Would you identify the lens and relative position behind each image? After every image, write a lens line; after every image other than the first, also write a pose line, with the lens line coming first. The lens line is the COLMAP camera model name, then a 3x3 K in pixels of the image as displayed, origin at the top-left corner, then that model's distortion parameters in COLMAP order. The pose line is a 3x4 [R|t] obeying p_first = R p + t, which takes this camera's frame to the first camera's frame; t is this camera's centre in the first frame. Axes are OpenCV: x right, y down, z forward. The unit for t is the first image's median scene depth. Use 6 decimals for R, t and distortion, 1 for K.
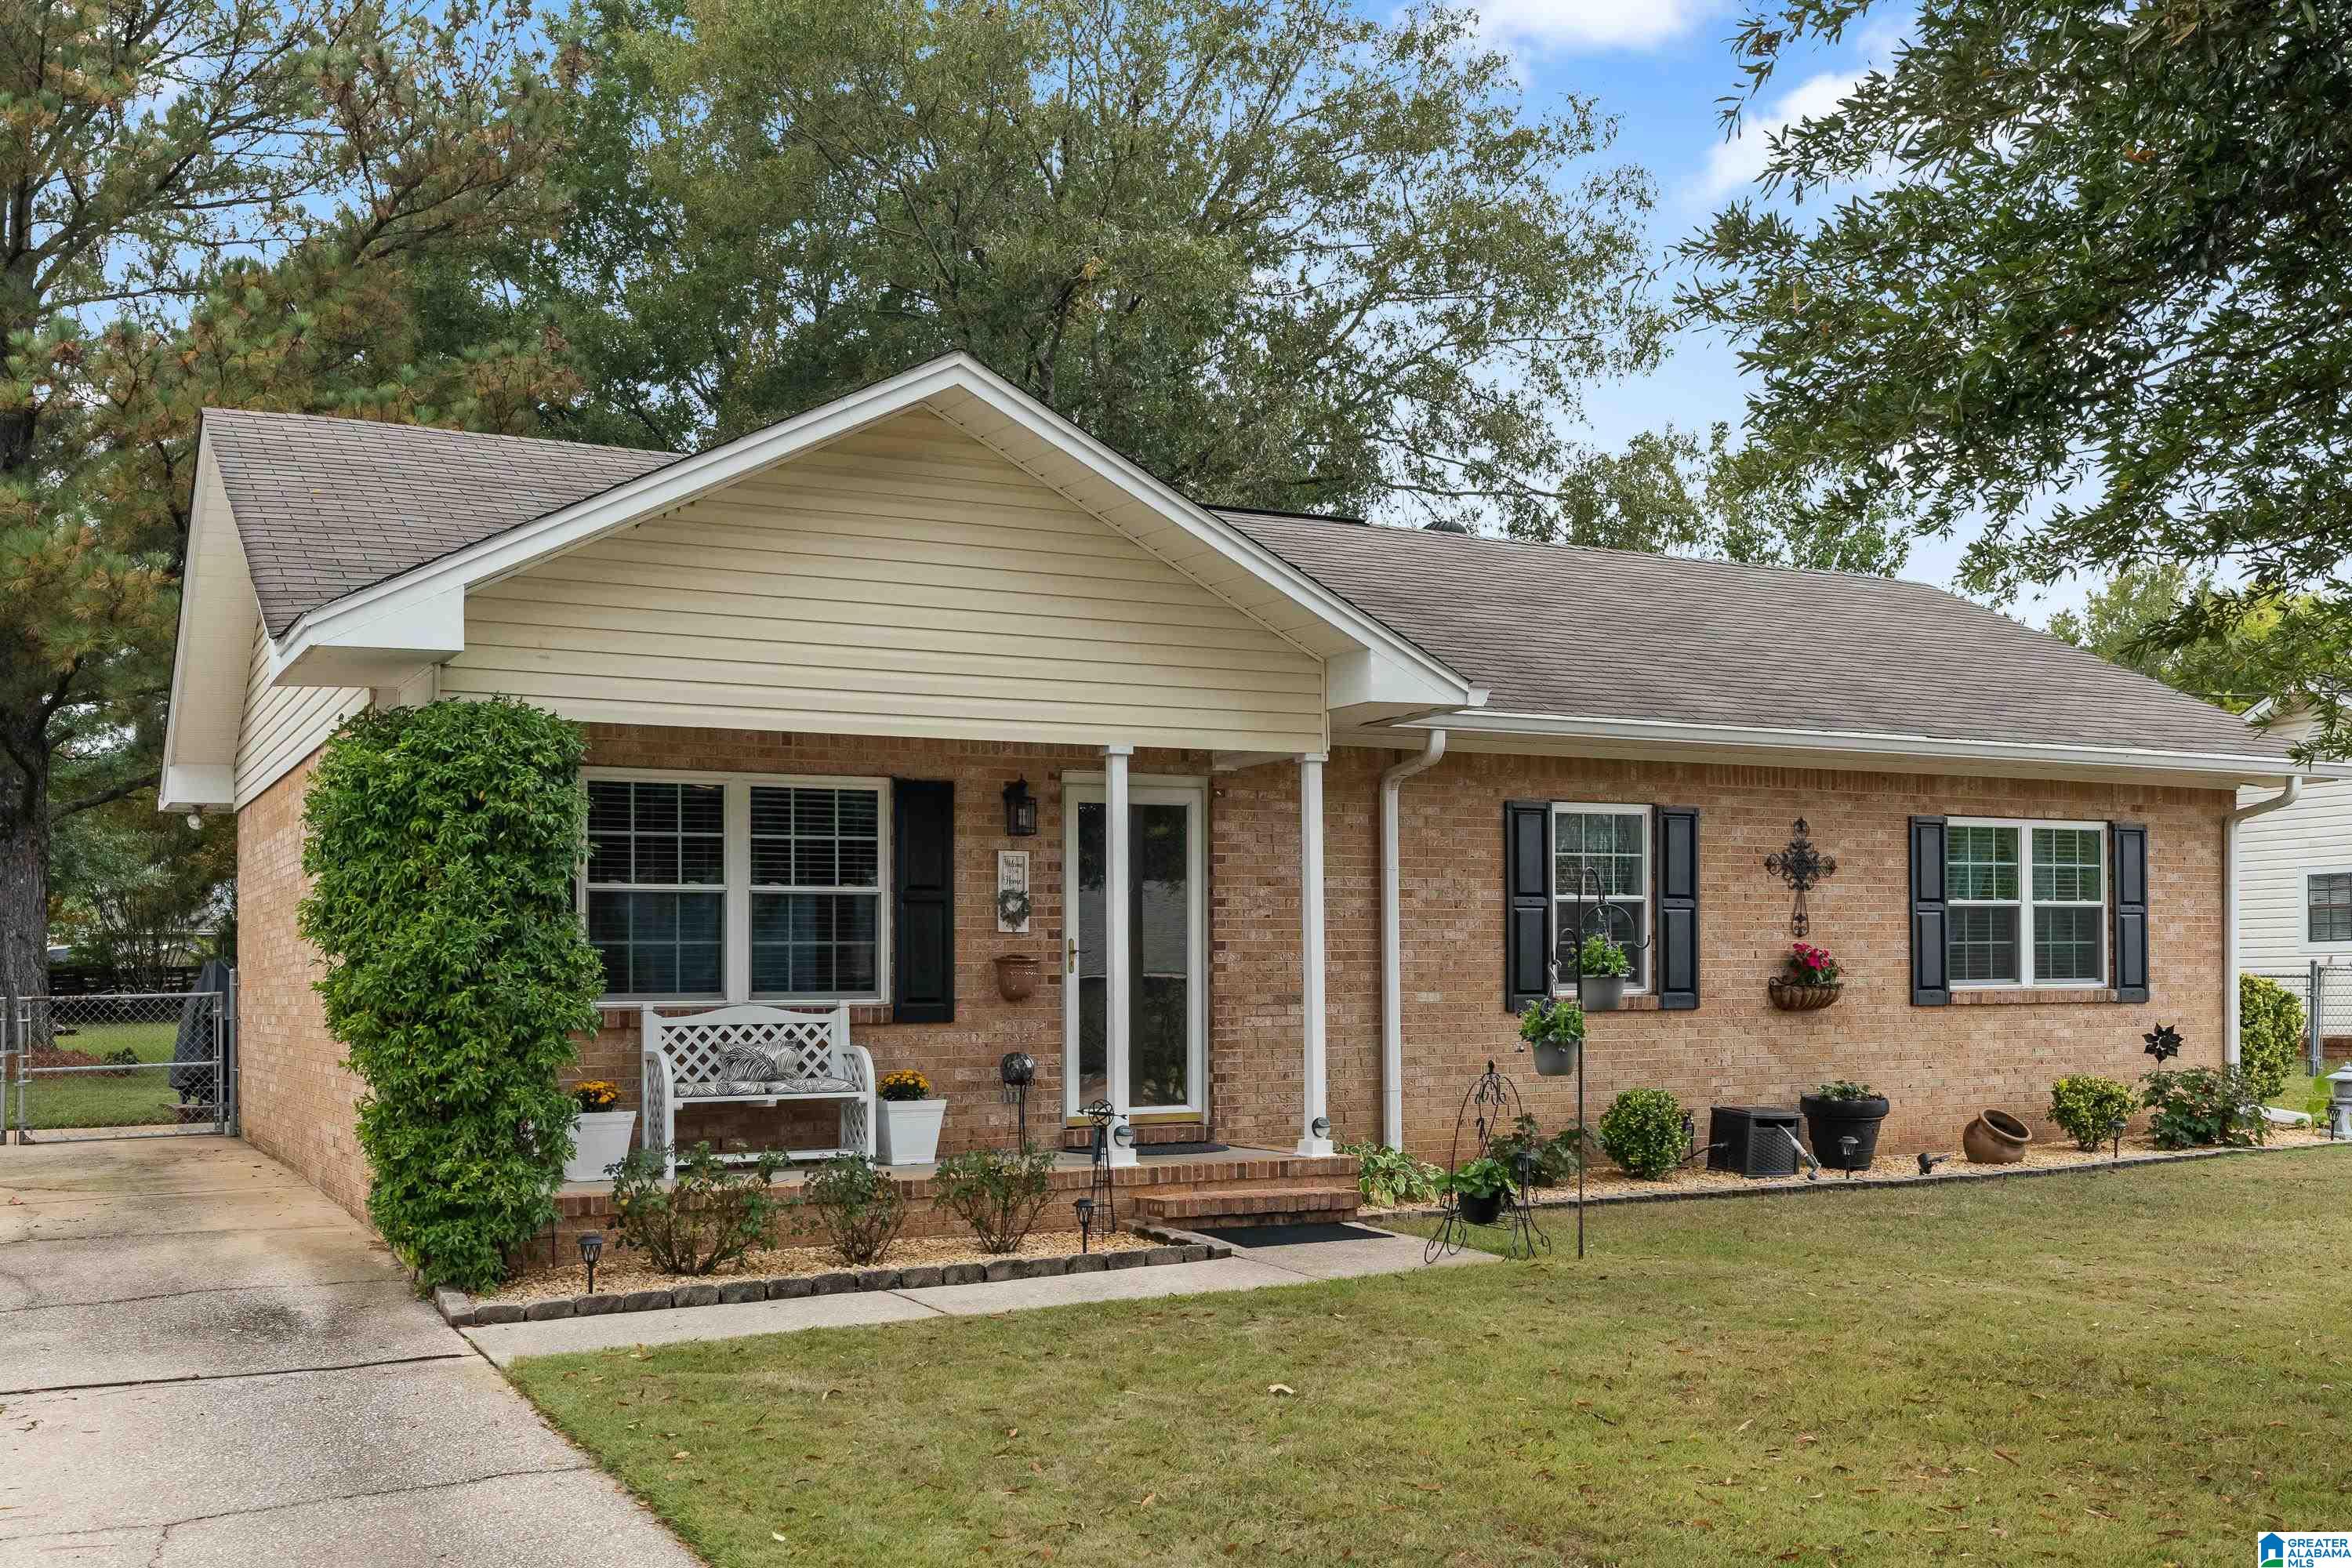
lens RADIAL K [[2253.3, 0, 1189.2], [0, 2253.3, 888.4], [0, 0, 1]] dist [0.001901, 0.000000]
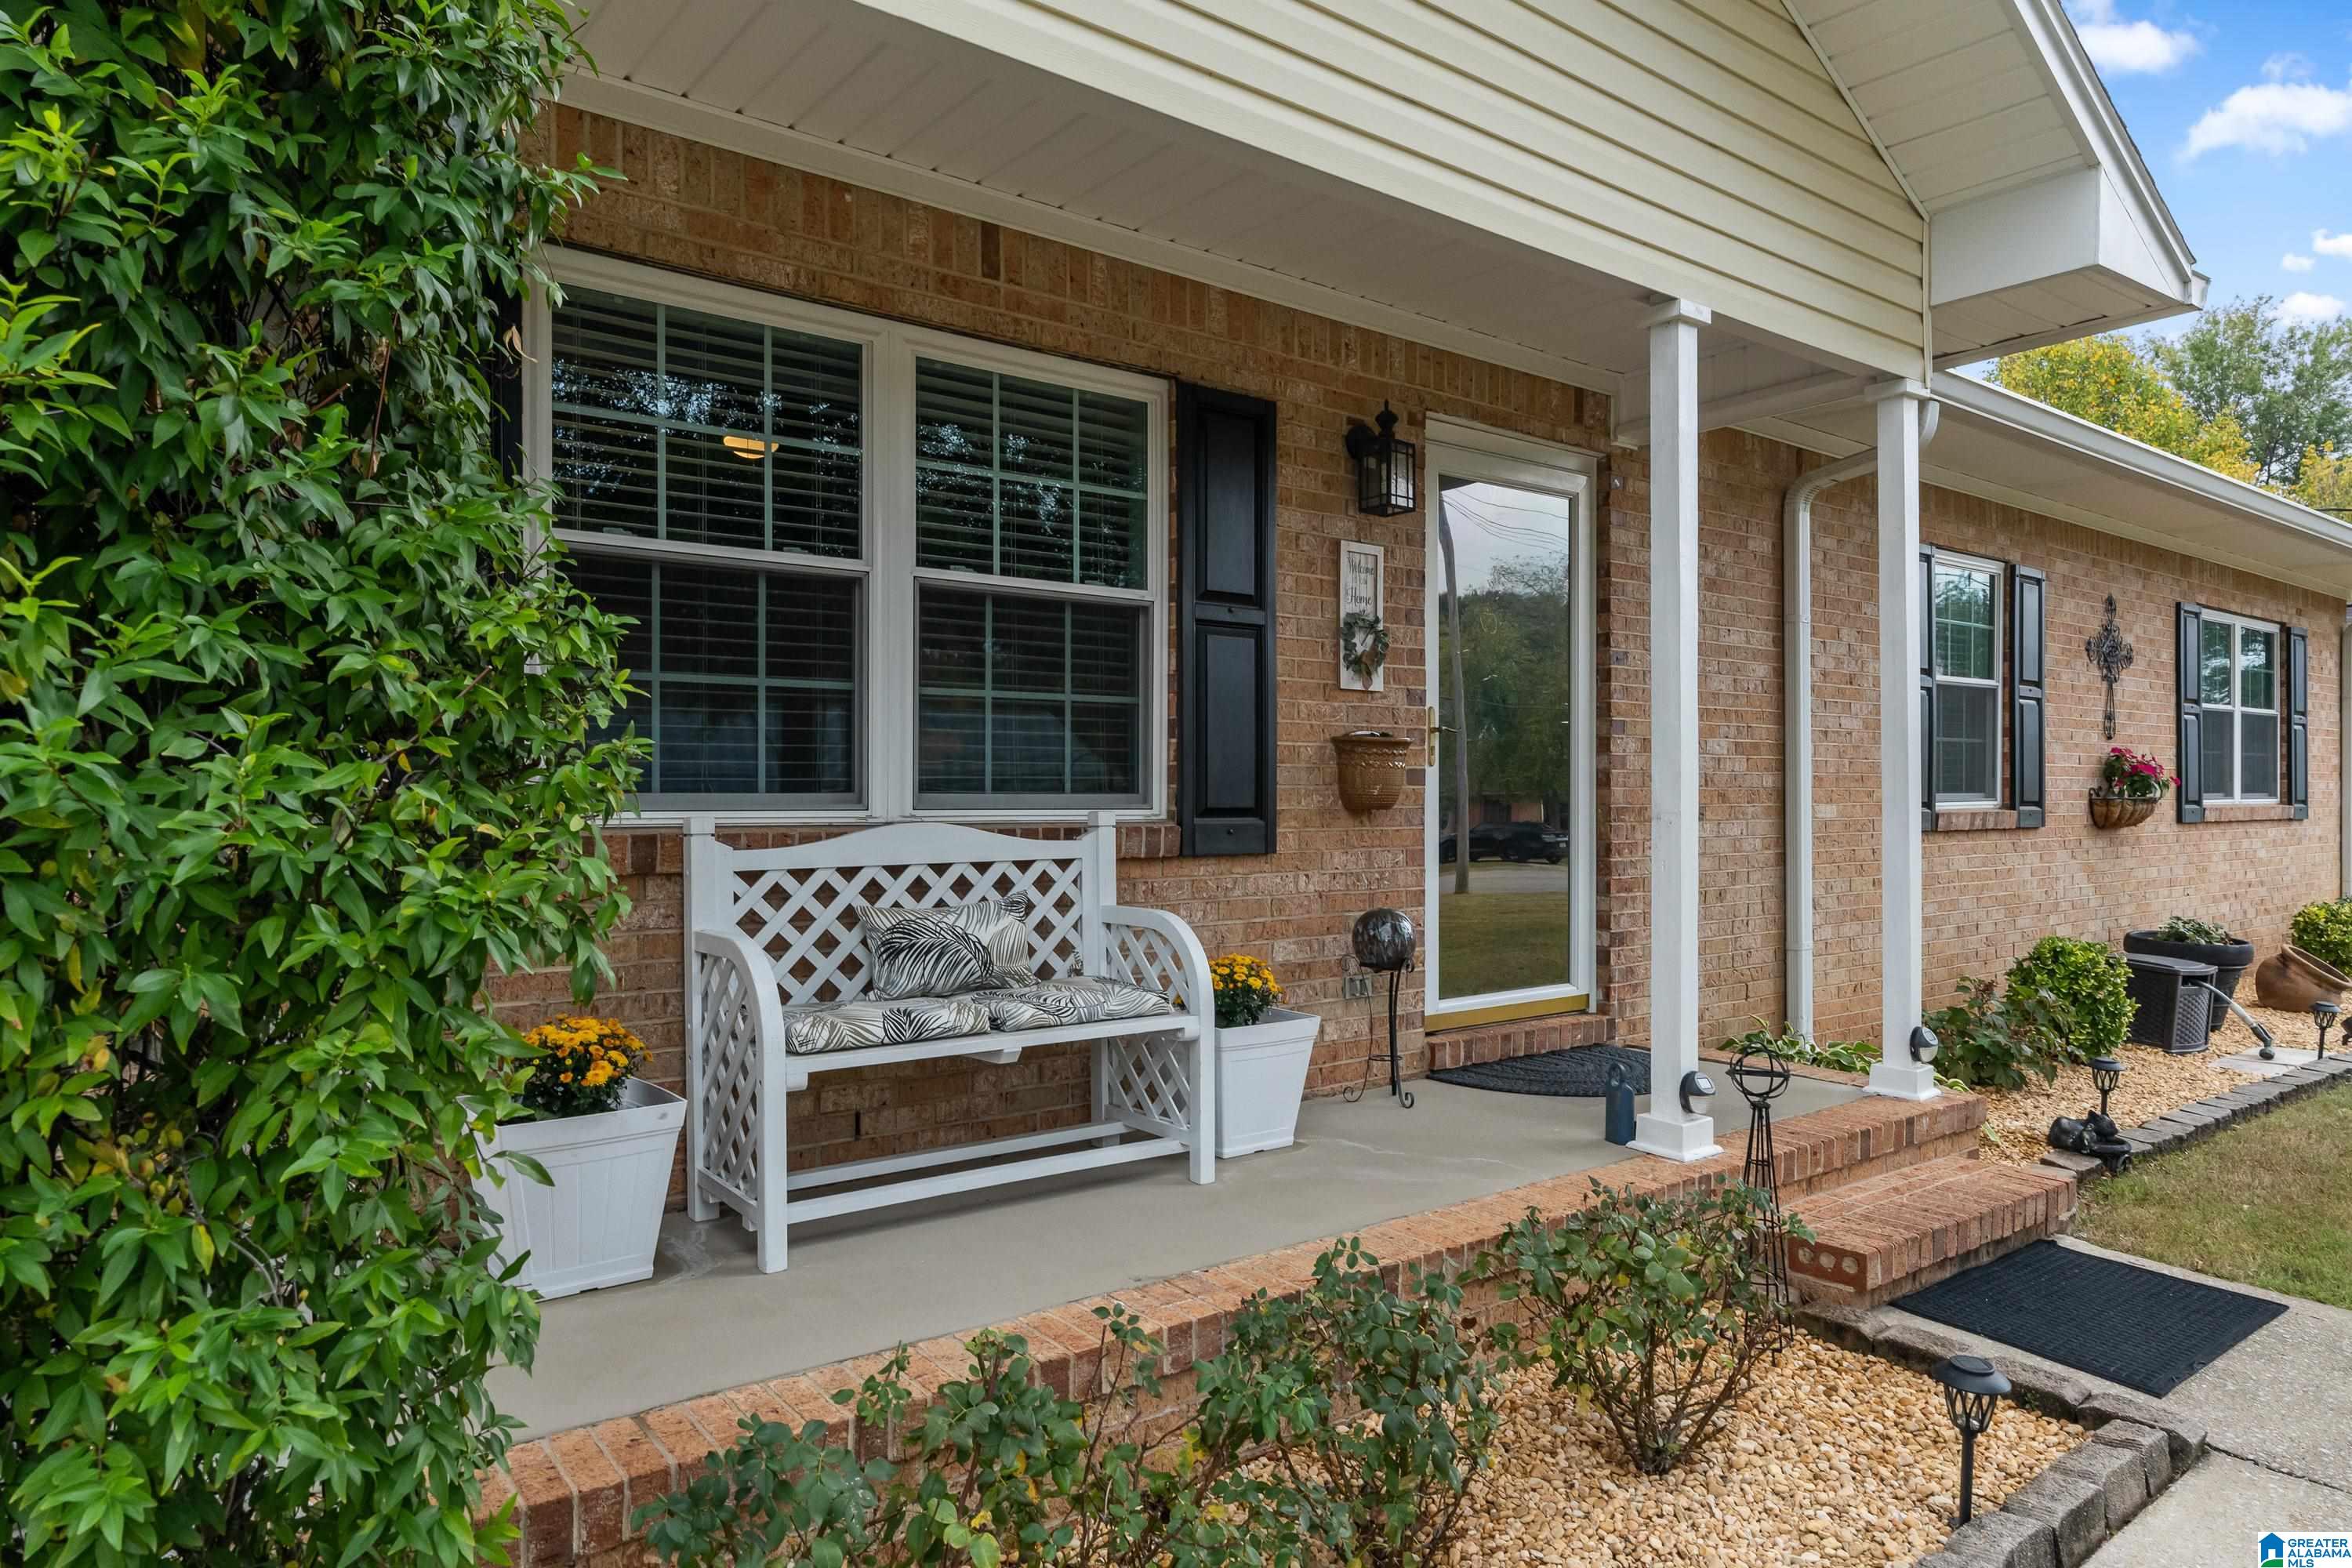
lens RADIAL K [[1425.0, 0, 1169.1], [0, 1425.0, 794.1], [0, 0, 1]] dist [-0.001096, 0.000383]
pose [[0.987841, 0.011054, 0.155073, -0.181574], [-0.017880, 0.998928, 0.042694, 0.031276], [-0.154435, -0.044947, 0.986980, 0.672598]]
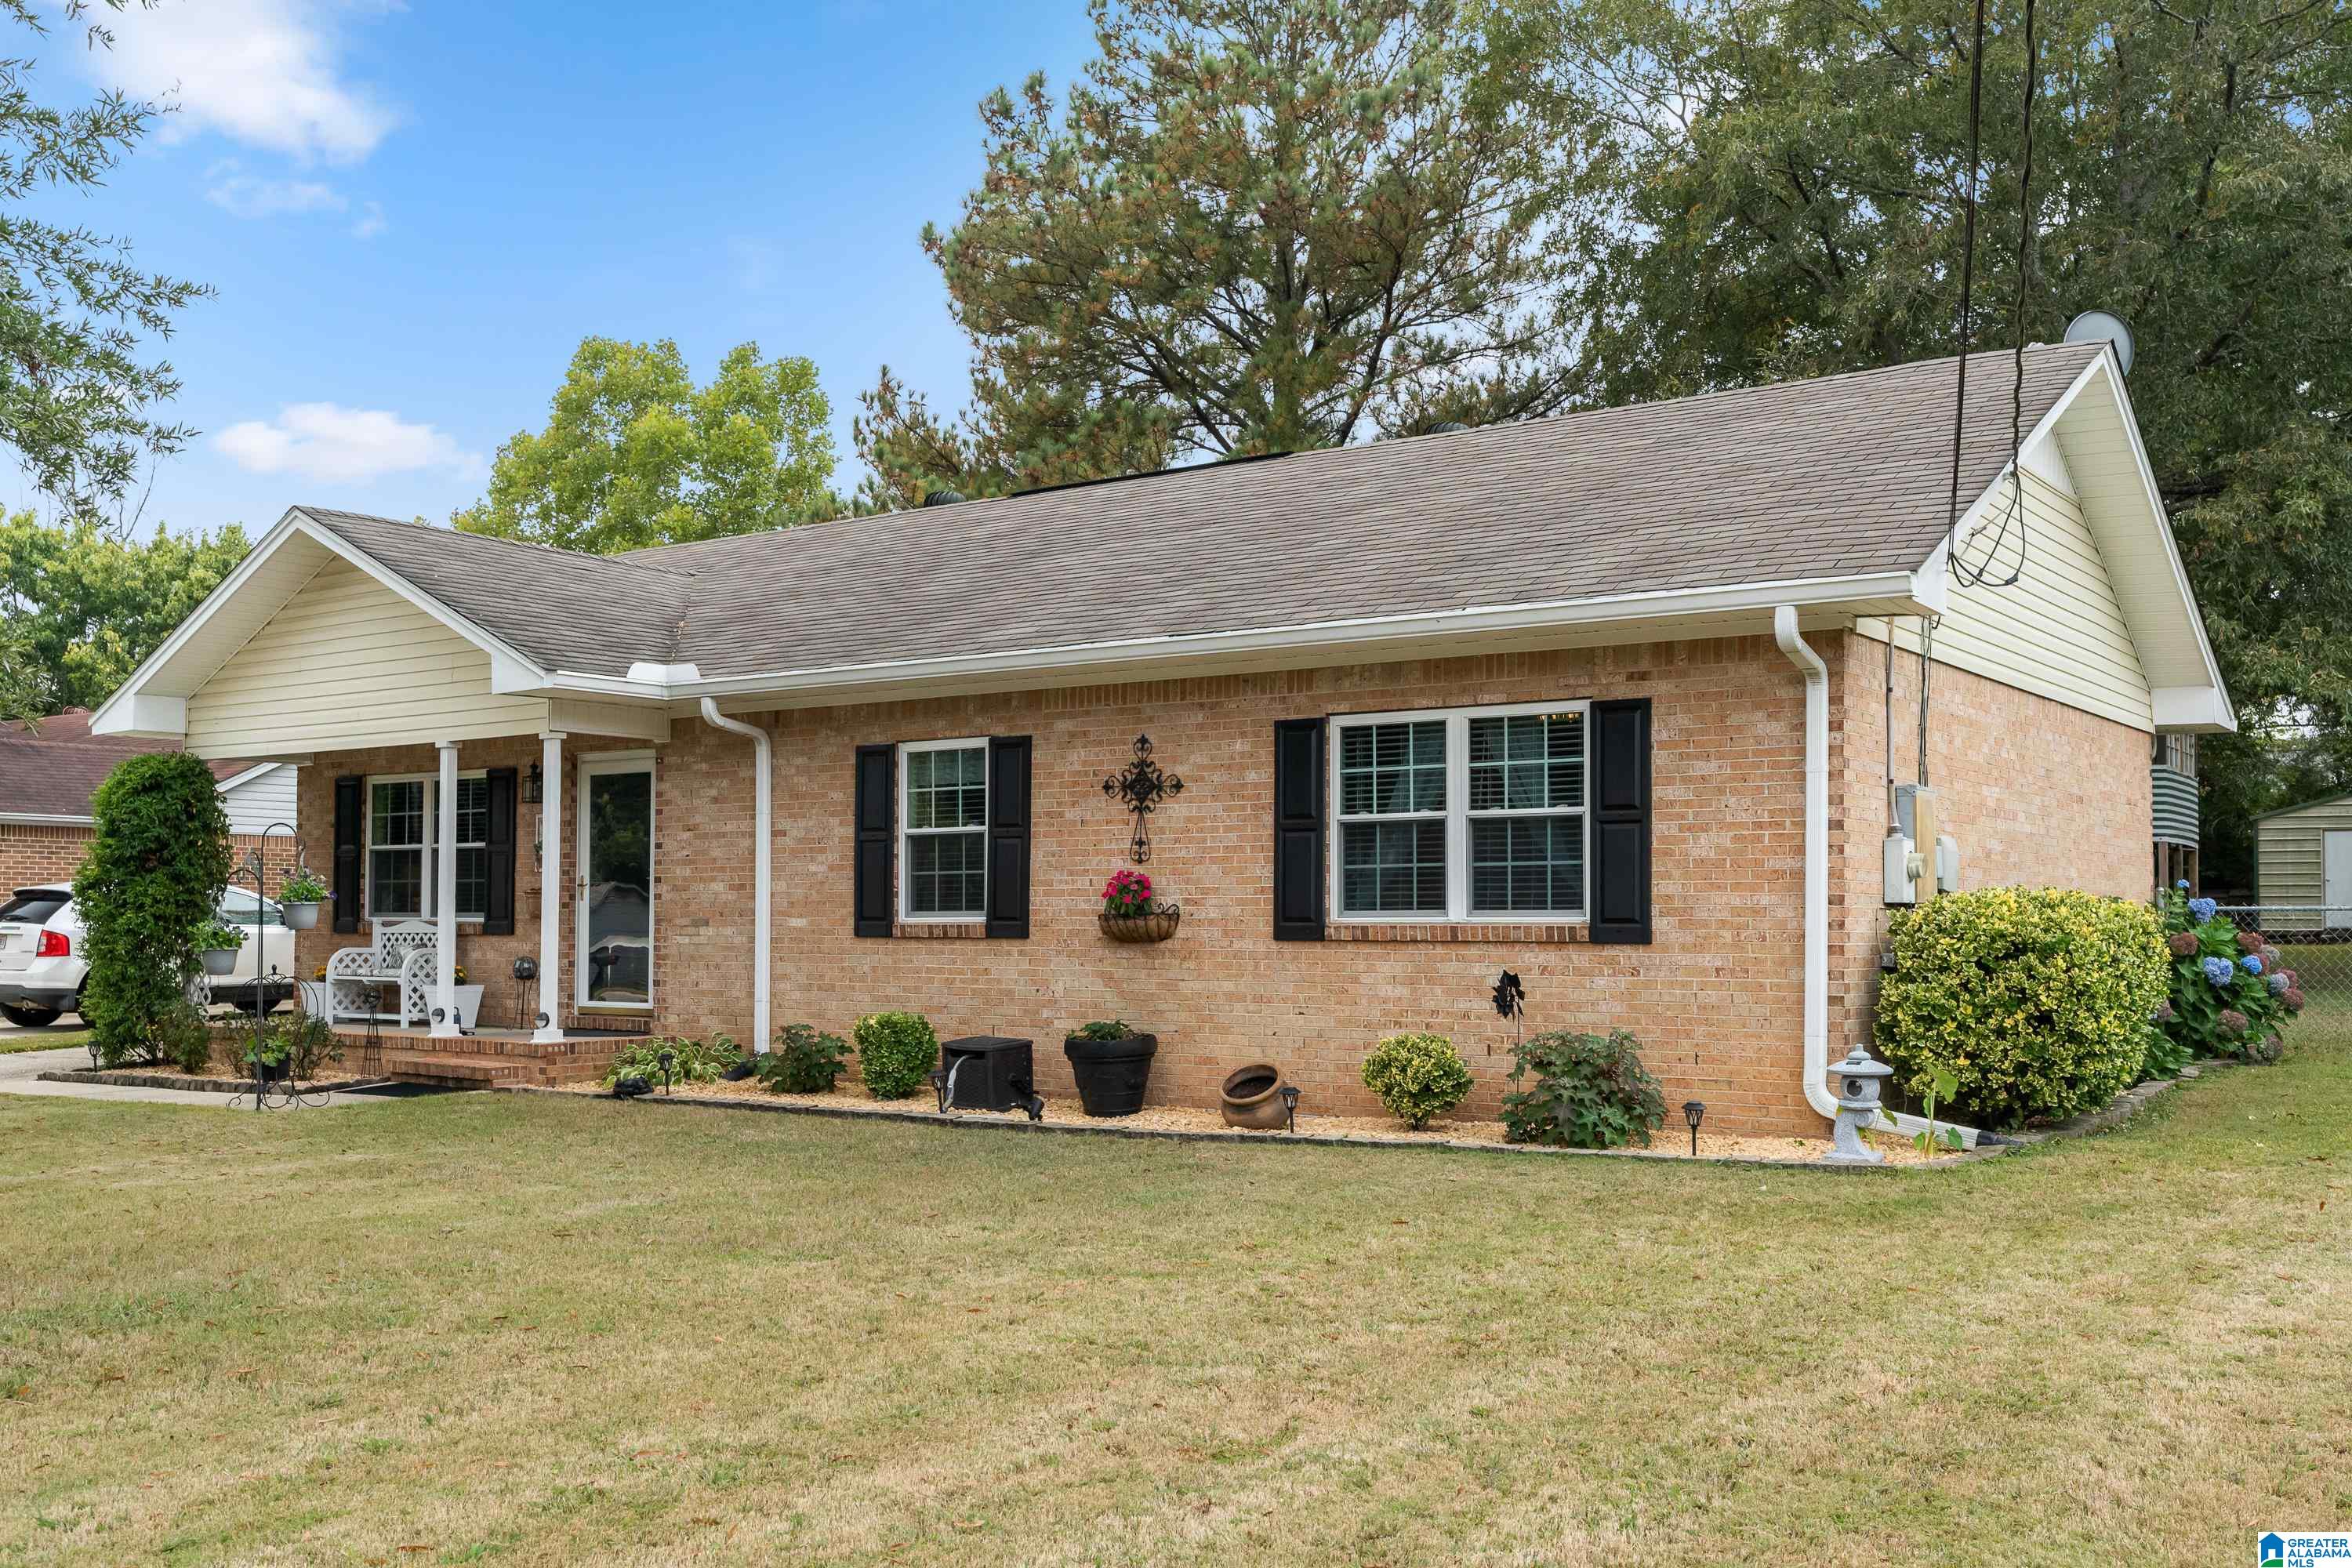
lens RADIAL K [[2244.8, 0, 1176.2], [0, 2244.8, 791.6], [0, 0, 1]] dist [0.012972, 0.000000]
pose [[0.432036, -0.037739, -0.901066, 1.384818], [0.037786, 0.999004, -0.023724, 0.018092], [0.901064, -0.023798, 0.433032, 0.761502]]
